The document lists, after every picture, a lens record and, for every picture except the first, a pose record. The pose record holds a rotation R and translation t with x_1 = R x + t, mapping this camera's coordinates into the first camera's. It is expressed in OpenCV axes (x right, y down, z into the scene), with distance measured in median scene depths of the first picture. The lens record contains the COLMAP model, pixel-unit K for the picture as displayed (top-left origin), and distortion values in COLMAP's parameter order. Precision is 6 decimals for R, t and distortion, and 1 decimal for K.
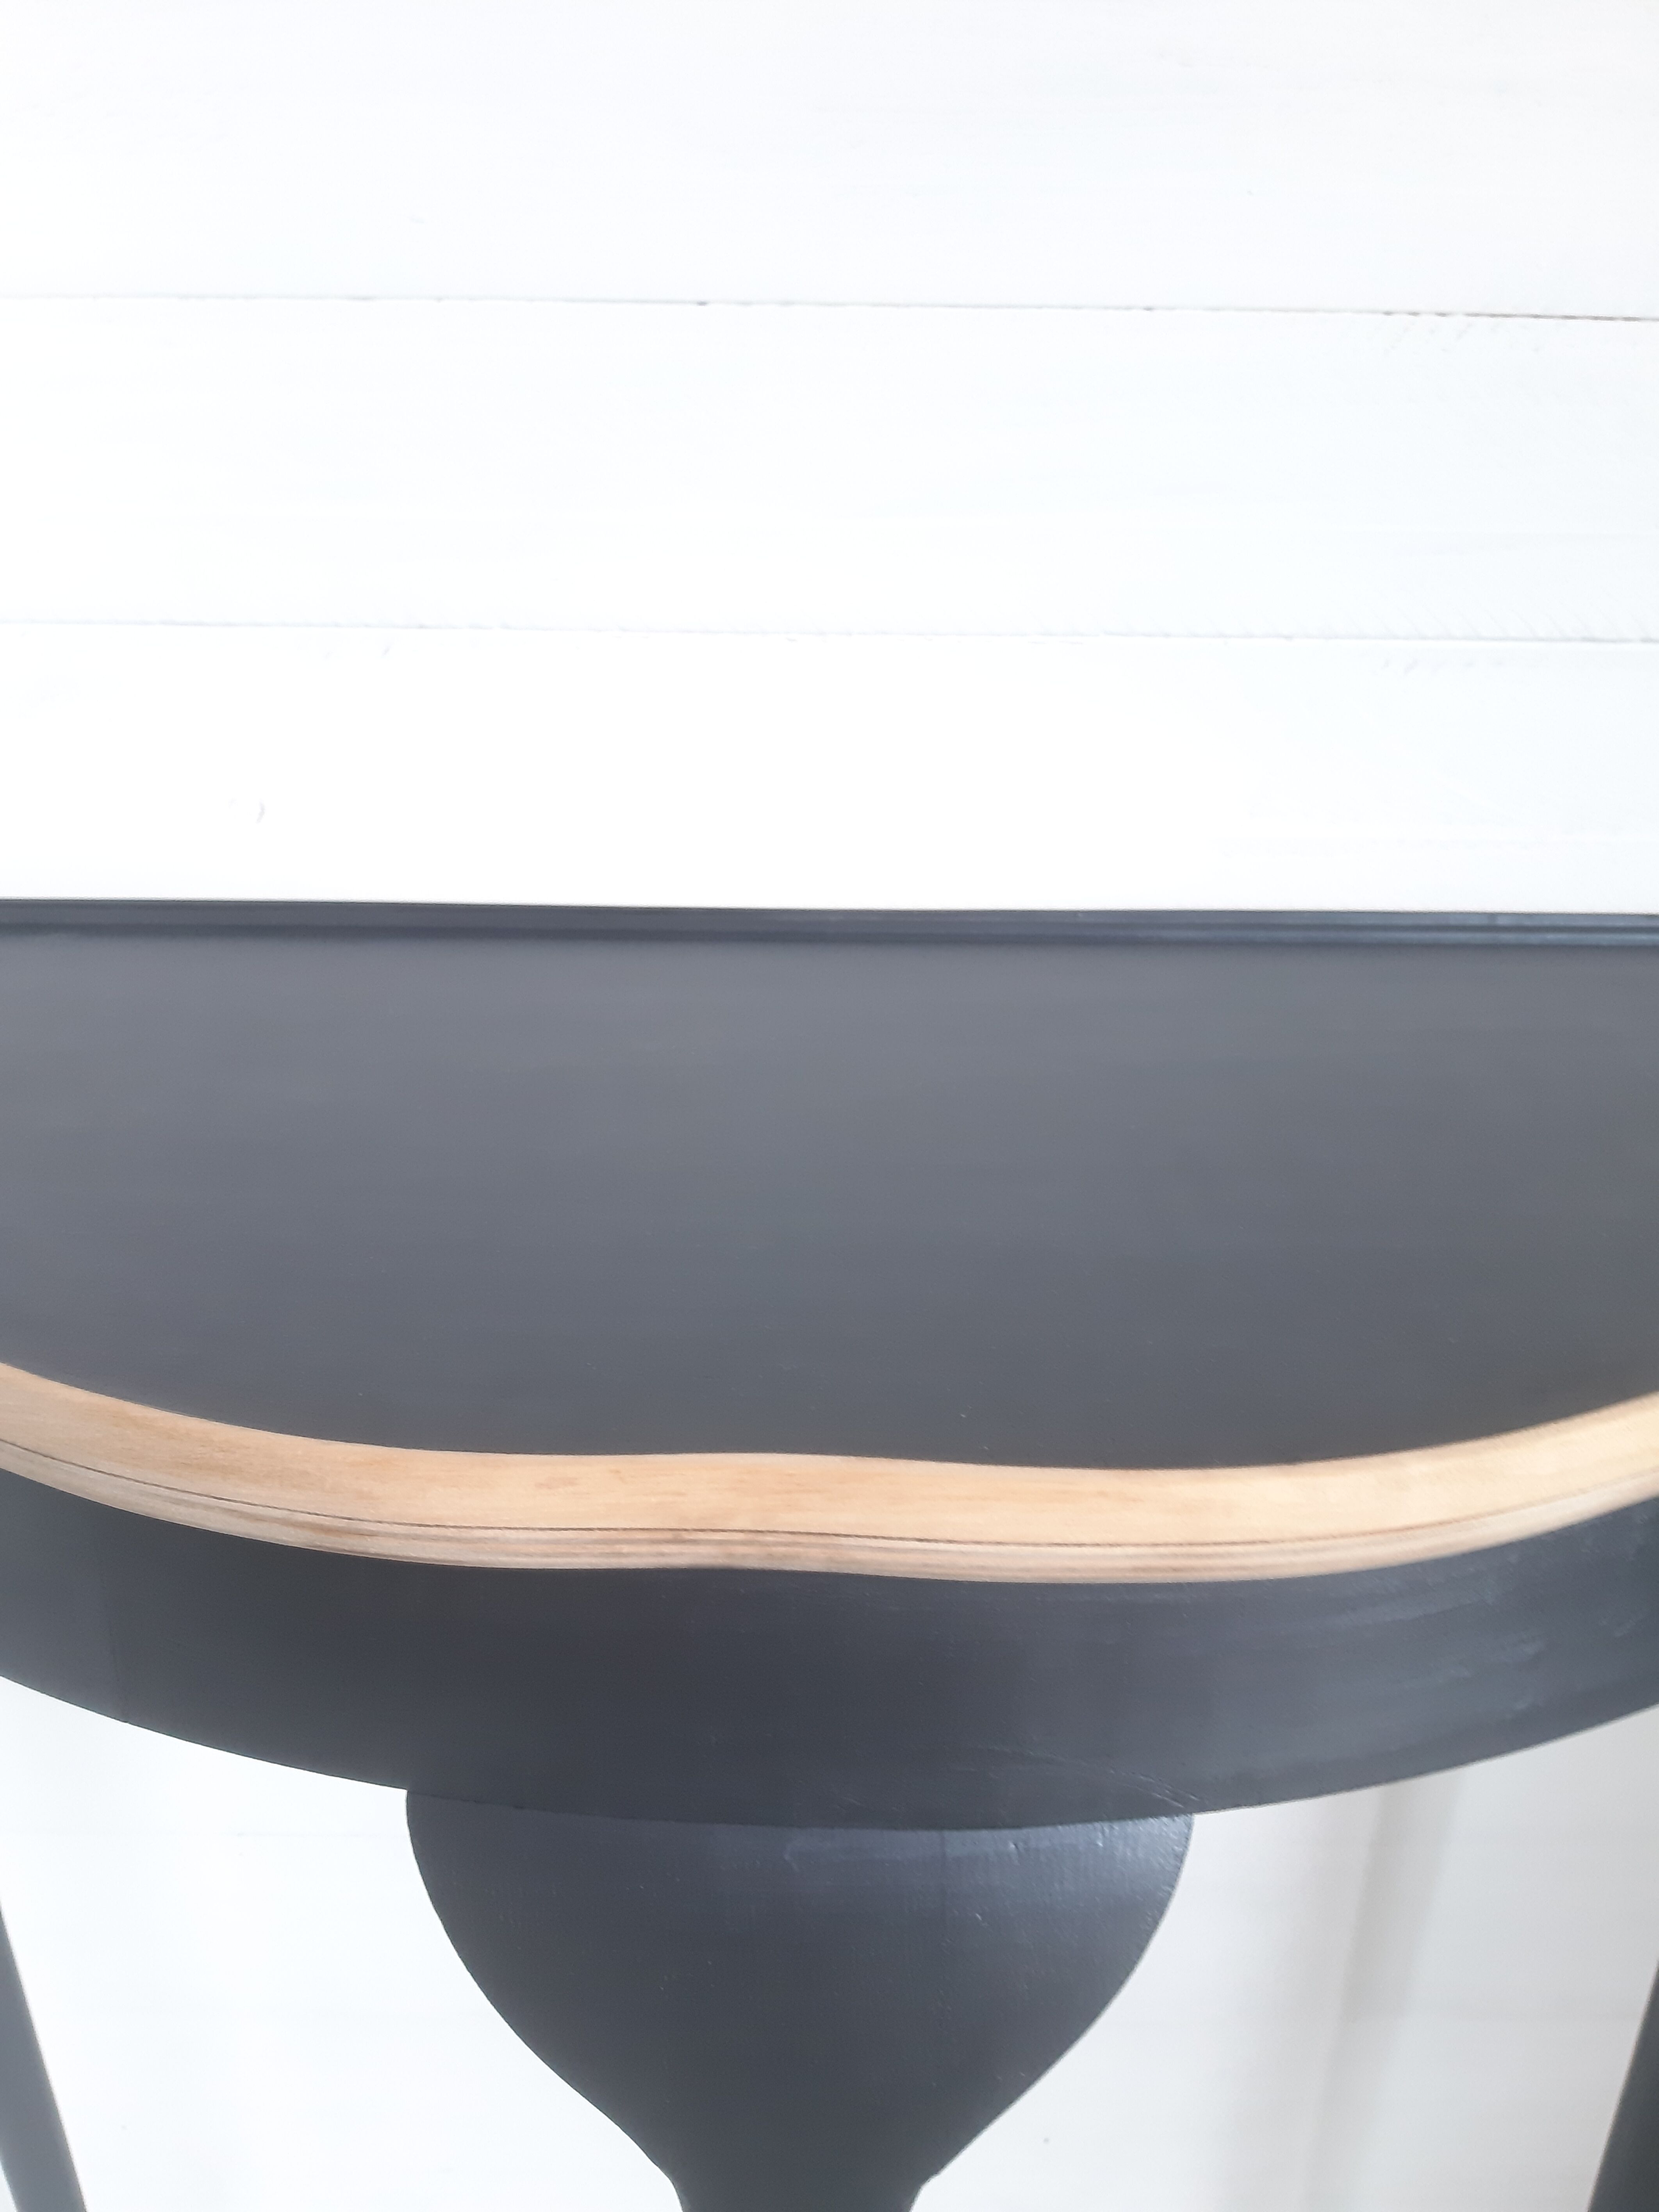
lens RADIAL K [[1774.6, 0, 834.9], [0, 1774.6, 1126.2], [0, 0, 1]] dist [0.052431, -0.121820]
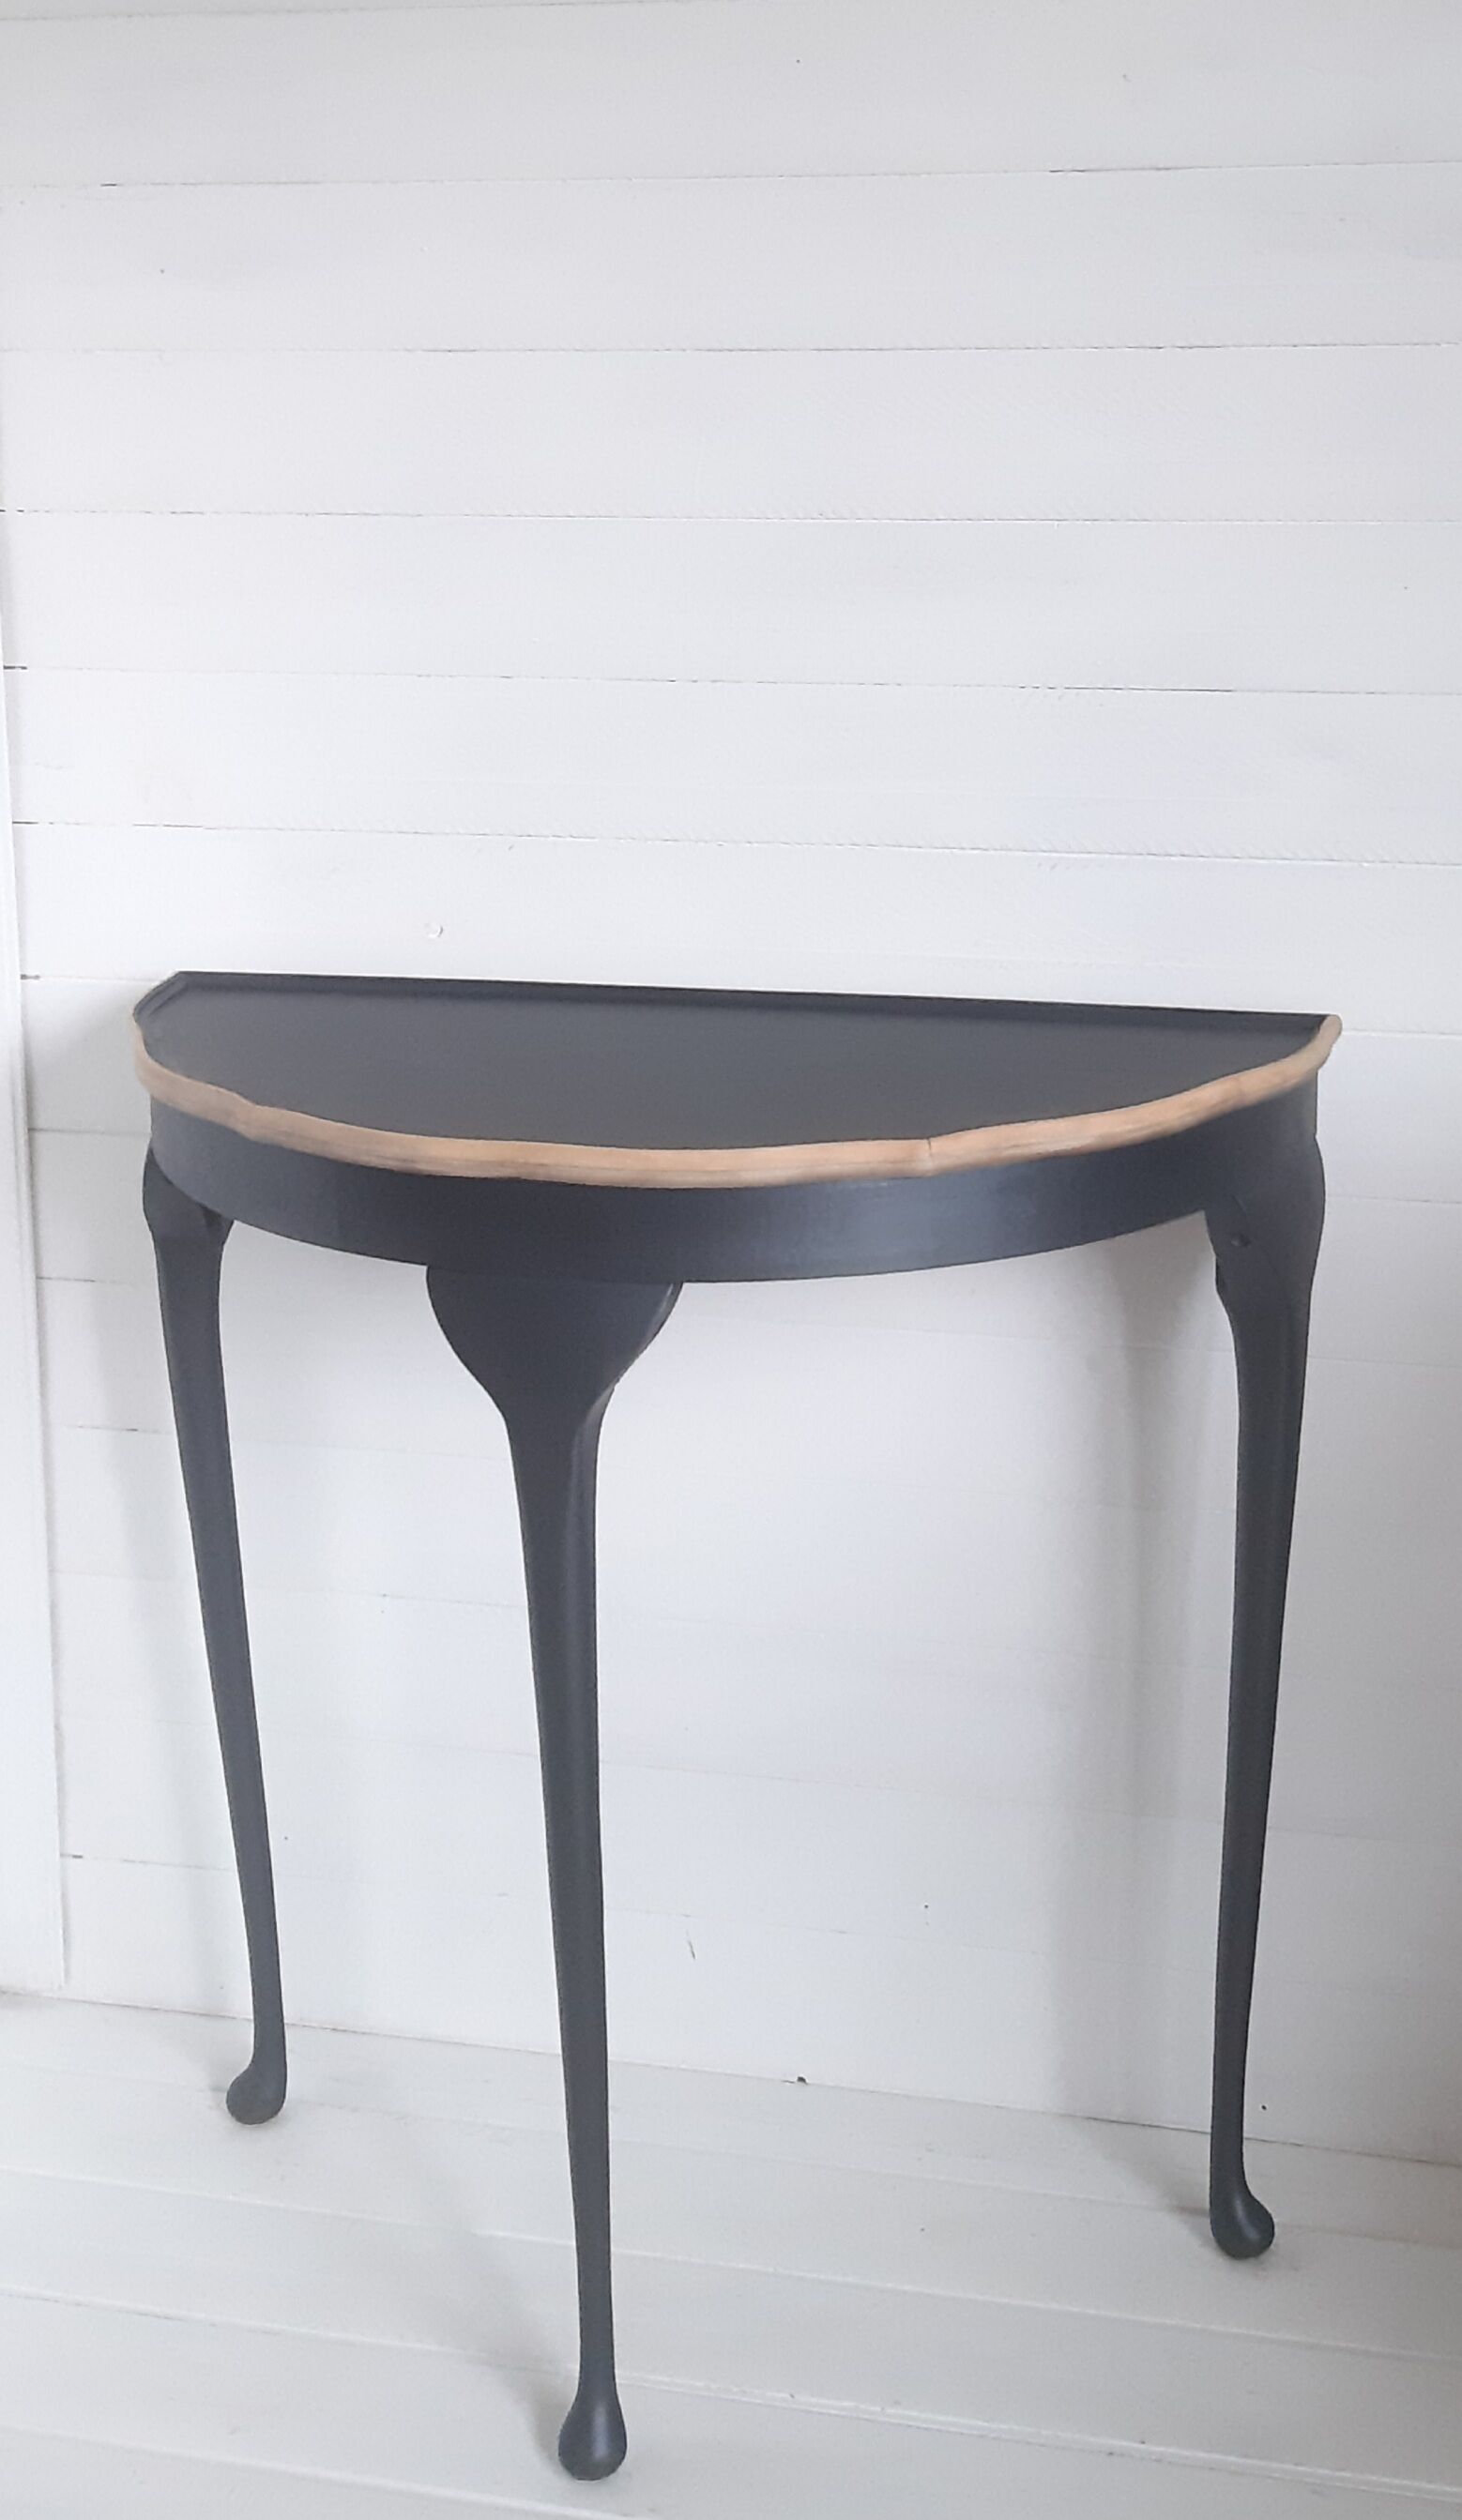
lens RADIAL K [[3135.1, 0, 868.4], [0, 3135.1, 797.3], [0, 0, 1]] dist [0.204537, -0.419198]
pose [[0.976073, 0.016728, -0.216800, 1.862350], [-0.057961, 0.980979, -0.185261, 0.608681], [0.209577, 0.193394, 0.958476, -4.696237]]
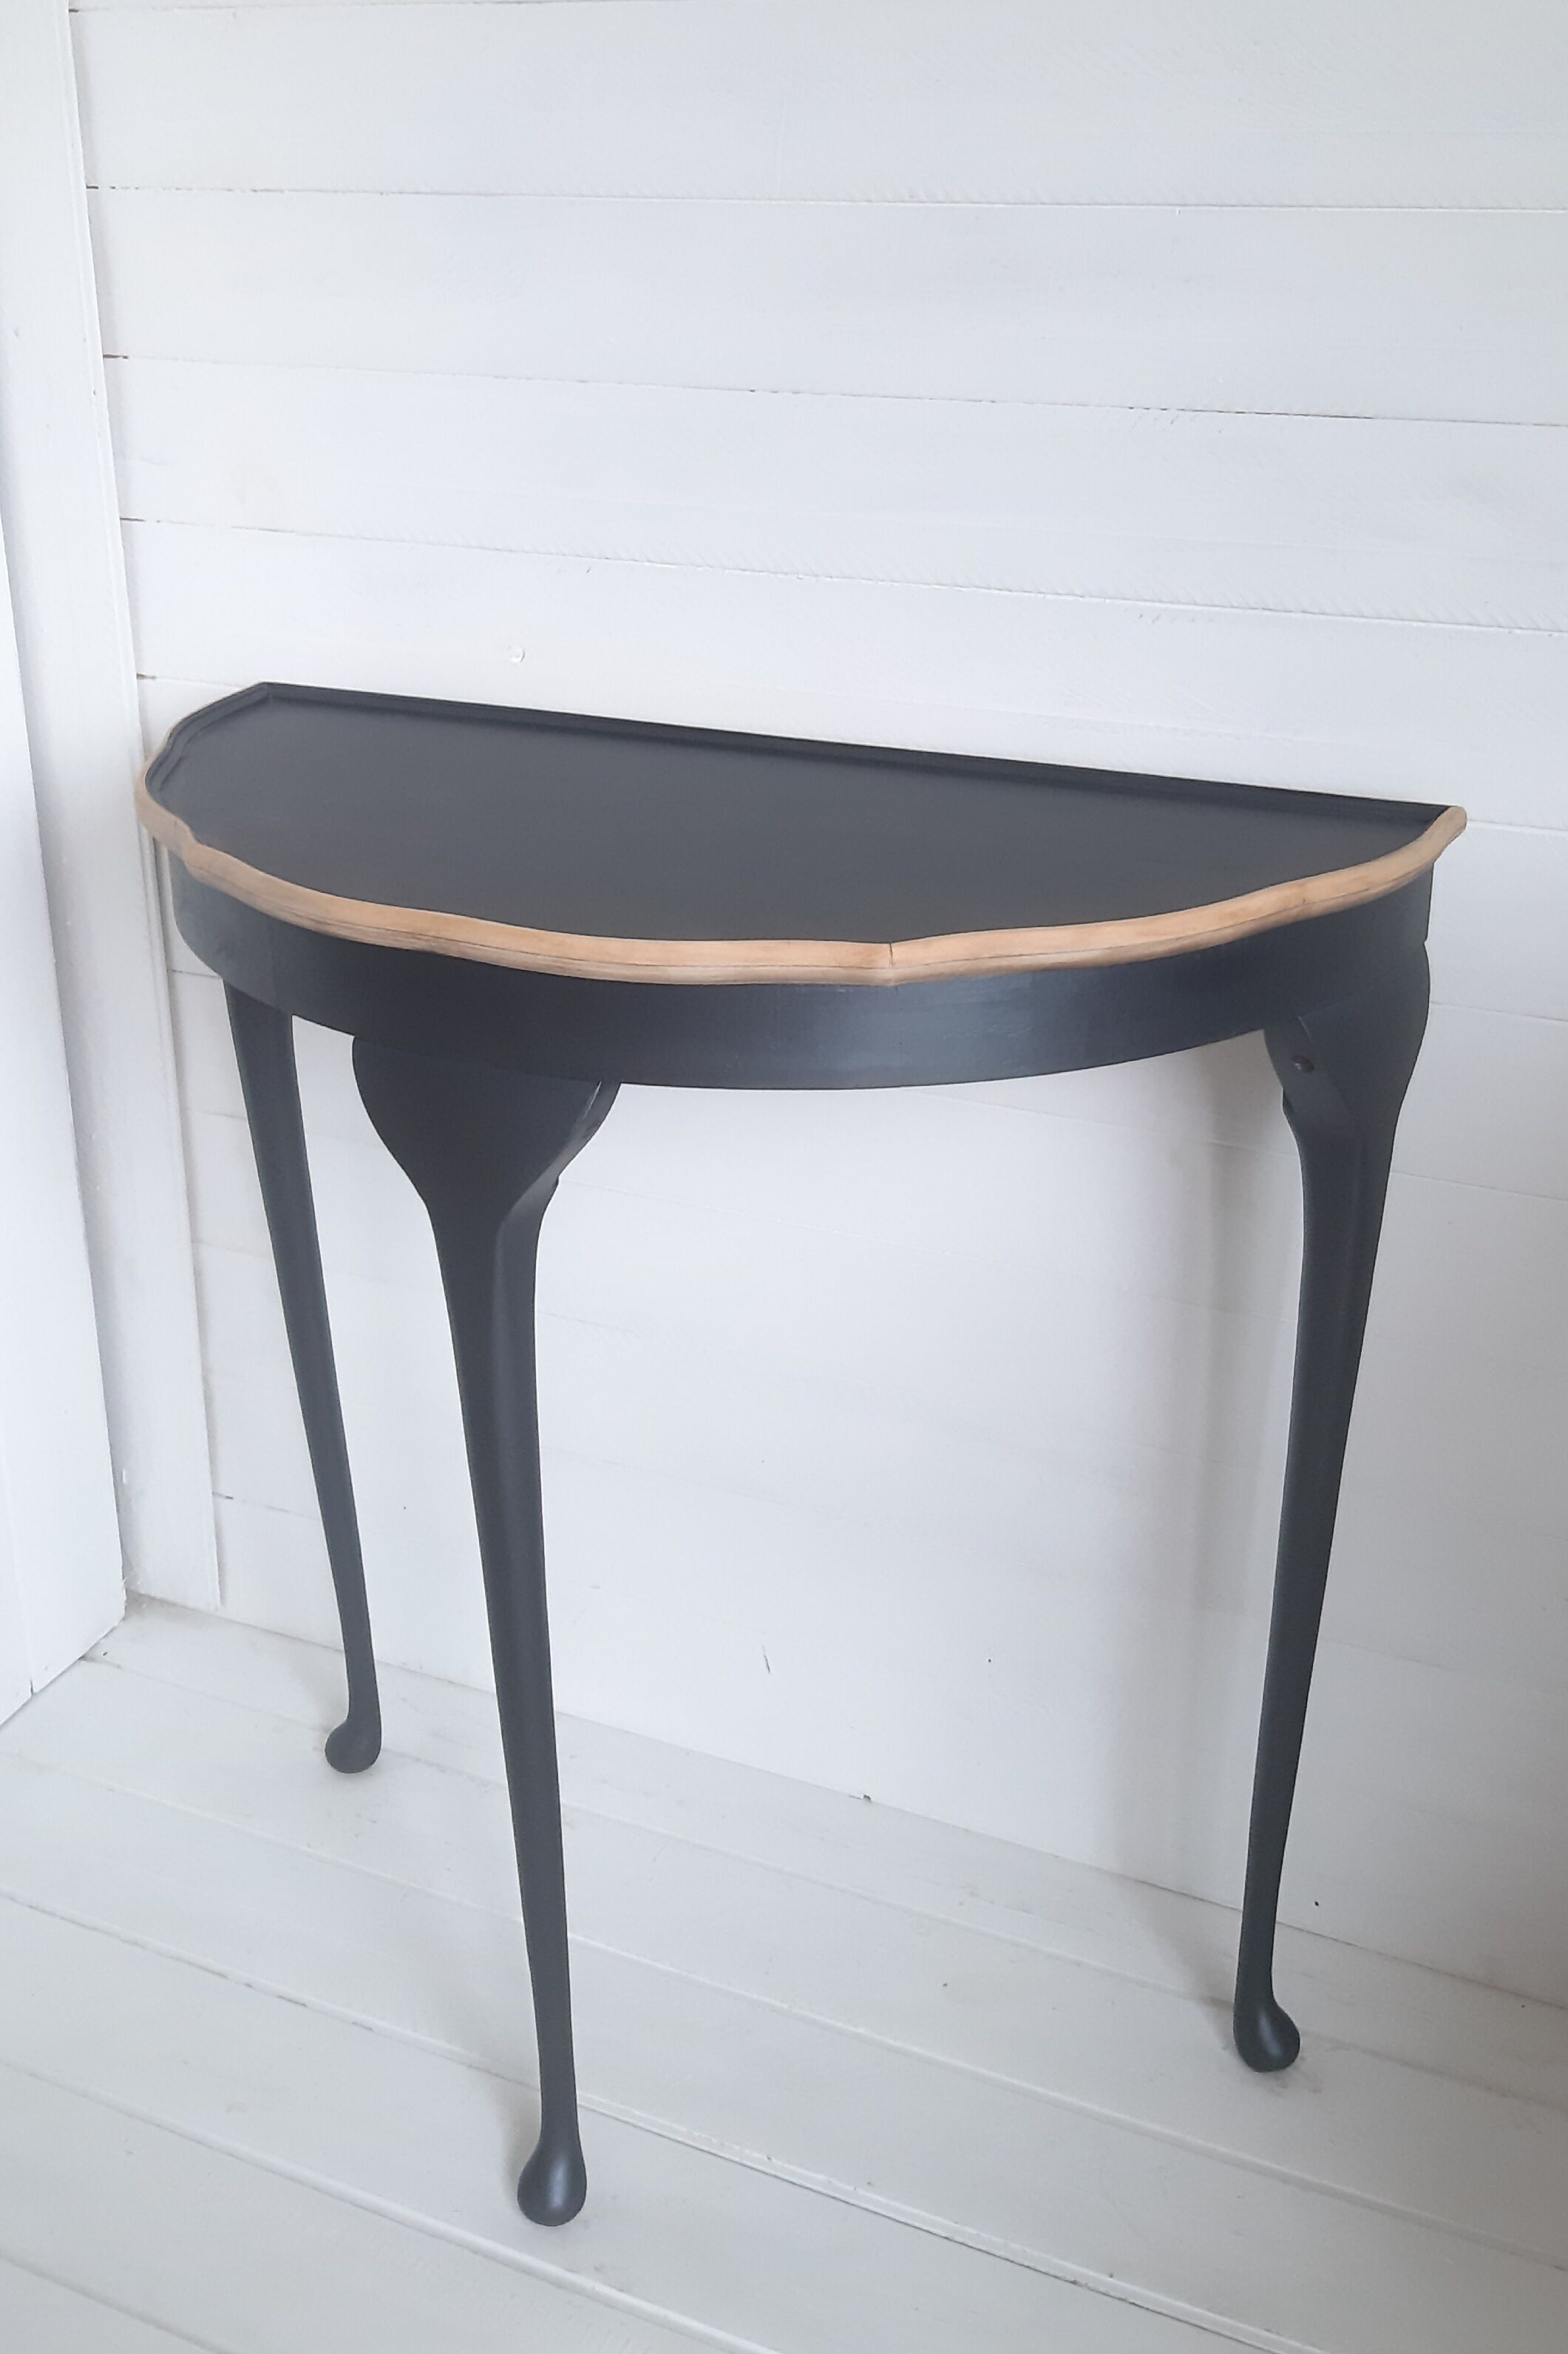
lens RADIAL K [[2472.5, 0, 828.0], [0, 2472.5, 927.9], [0, 0, 1]] dist [0.125504, -0.259135]
pose [[0.912890, 0.118226, -0.390710, 2.143702], [-0.131237, 0.991329, -0.006665, 0.151137], [0.386534, 0.057360, 0.920490, -2.532491]]
